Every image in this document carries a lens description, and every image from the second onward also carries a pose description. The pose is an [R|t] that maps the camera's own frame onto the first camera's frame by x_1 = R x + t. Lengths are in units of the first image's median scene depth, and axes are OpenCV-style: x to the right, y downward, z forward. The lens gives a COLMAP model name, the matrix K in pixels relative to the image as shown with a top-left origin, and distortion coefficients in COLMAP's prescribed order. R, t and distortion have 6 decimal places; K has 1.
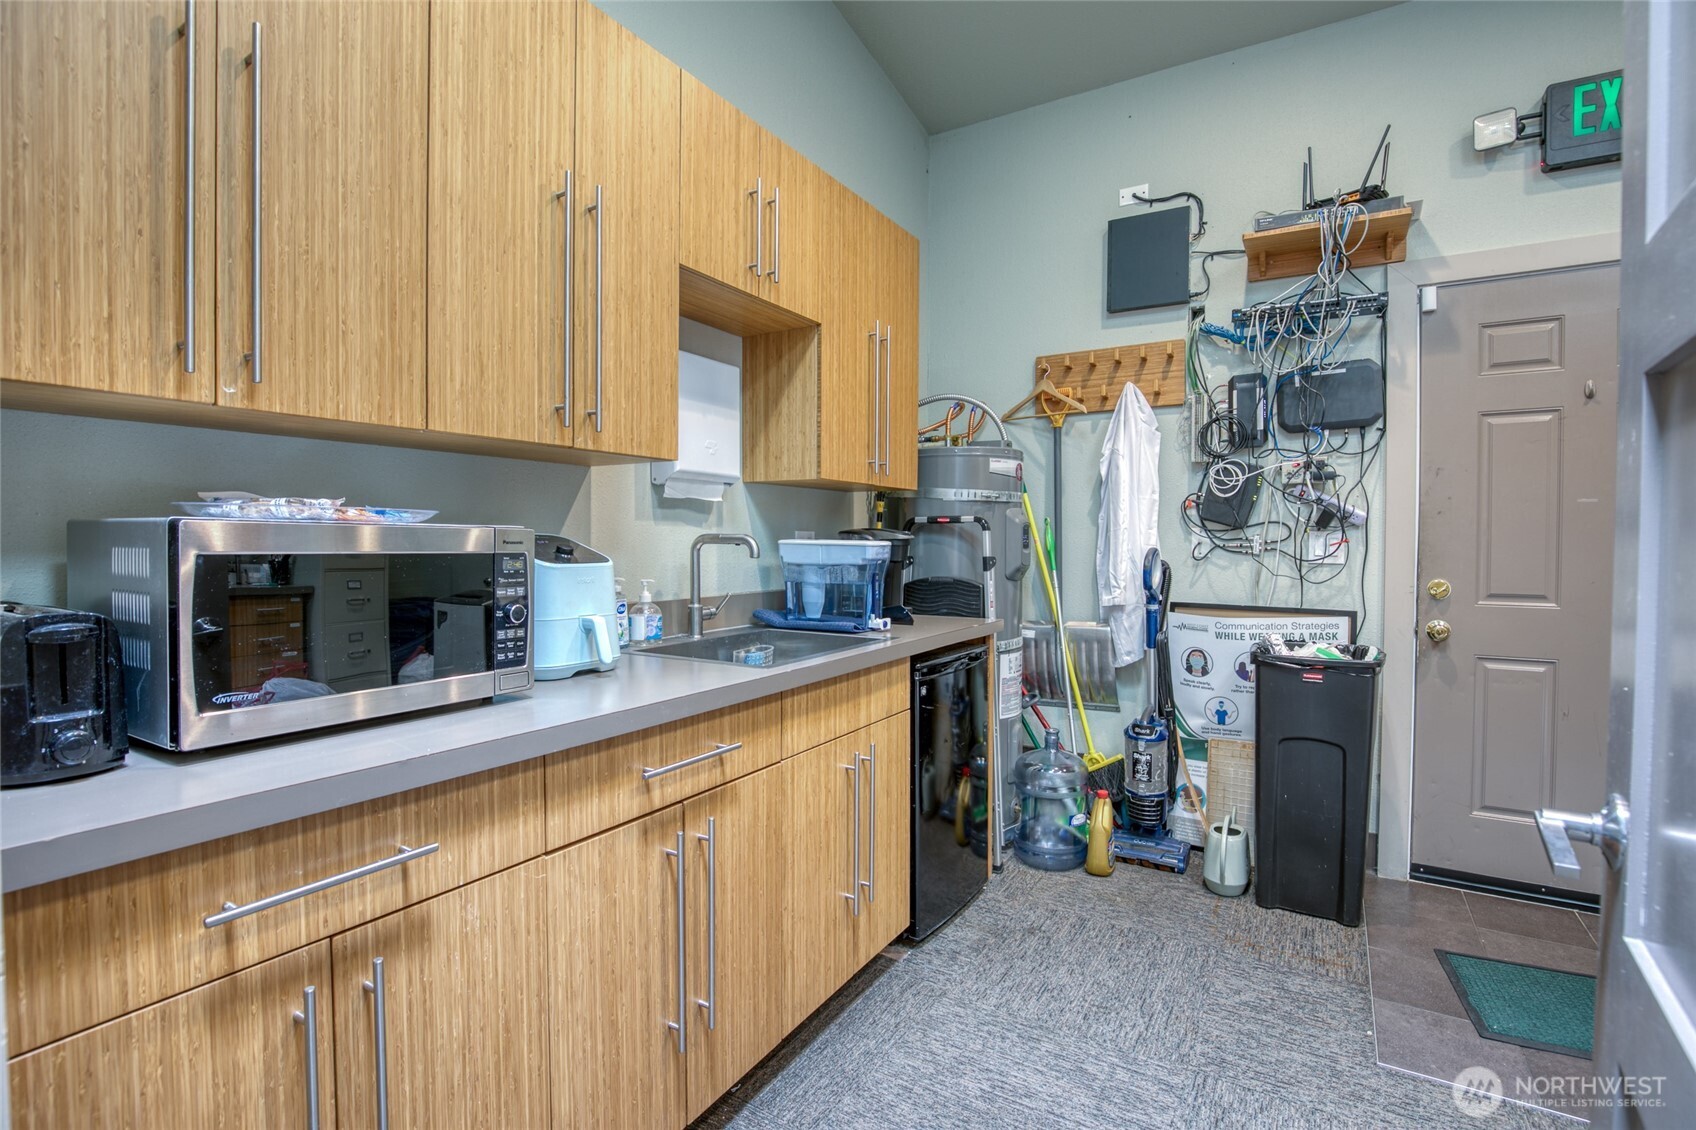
lens RADIAL K [[794.7, 0, 846.8], [0, 794.7, 560.7], [0, 0, 1]] dist [-0.031154, 0.005913]
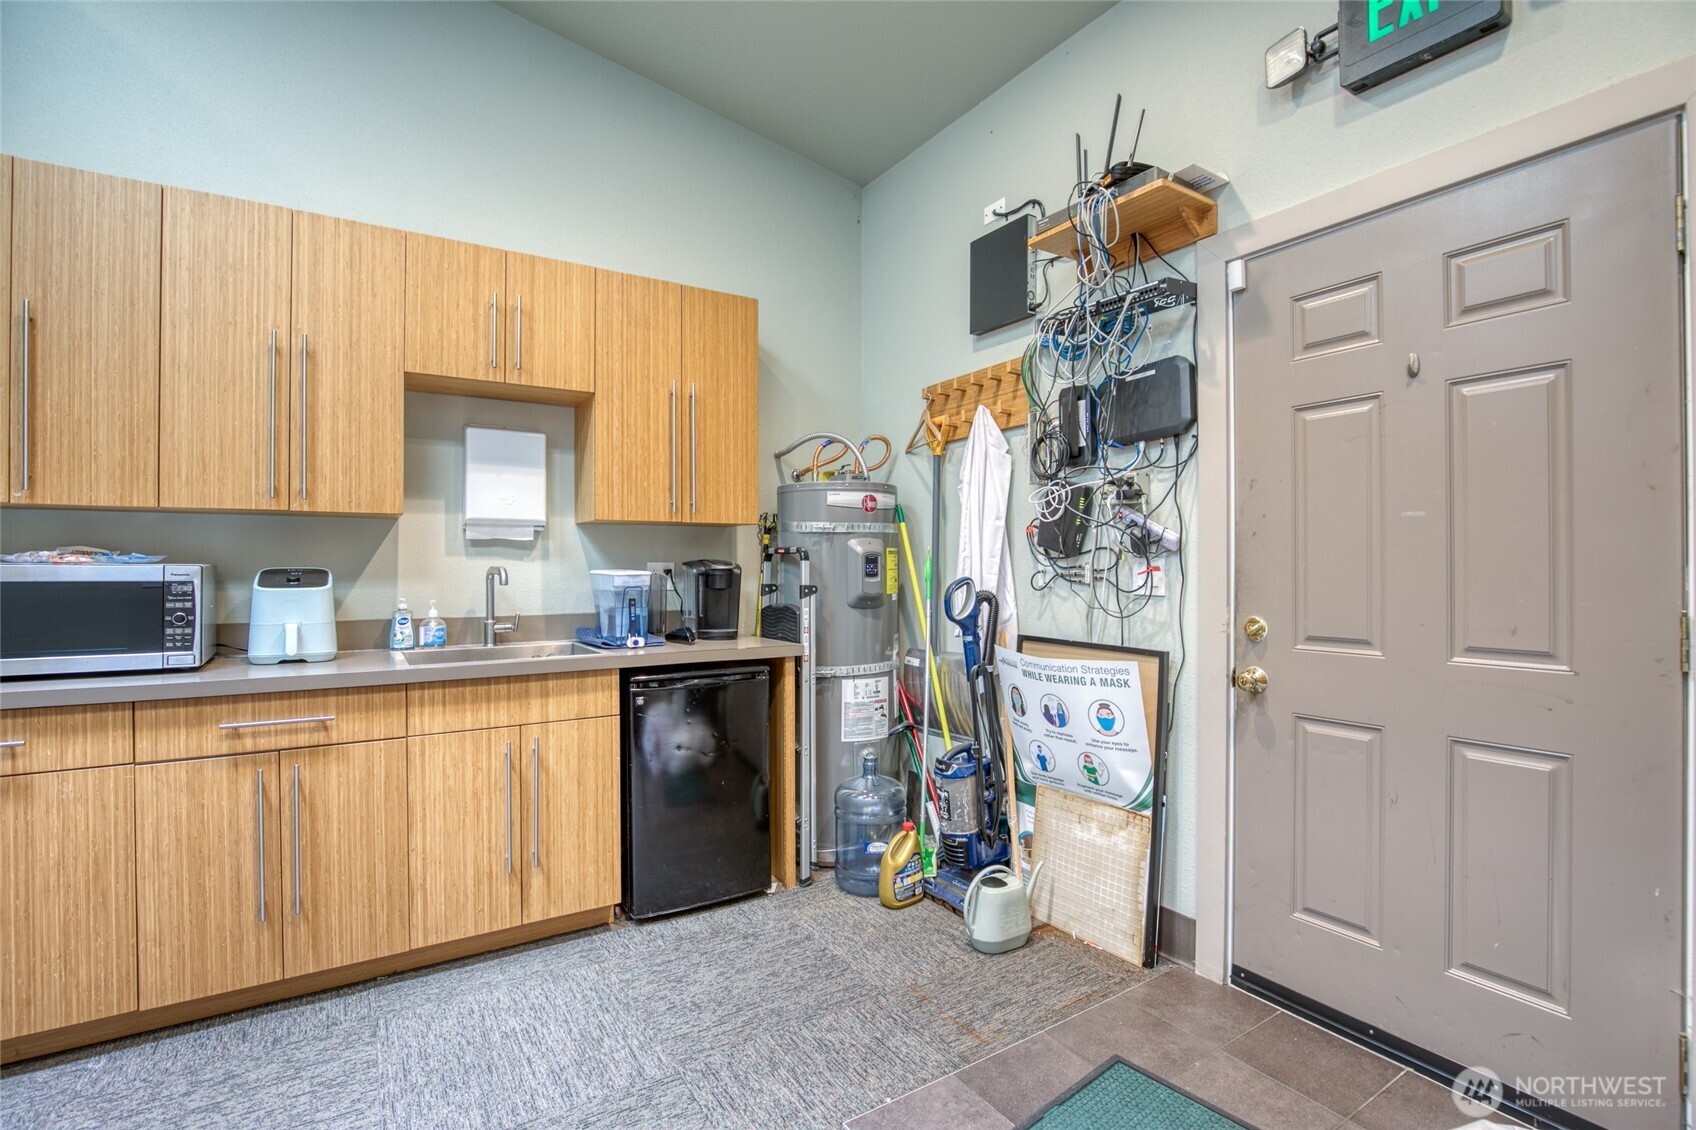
lens RADIAL K [[794.7, 0, 905.3], [0, 794.7, 565.1], [0, 0, 1]] dist [-0.031154, 0.005913]
pose [[0.899981, -0.005140, -0.435898, 1.007734], [-0.006852, 0.999640, -0.025935, -0.006971], [0.435875, 0.026328, 0.899622, 0.134590]]
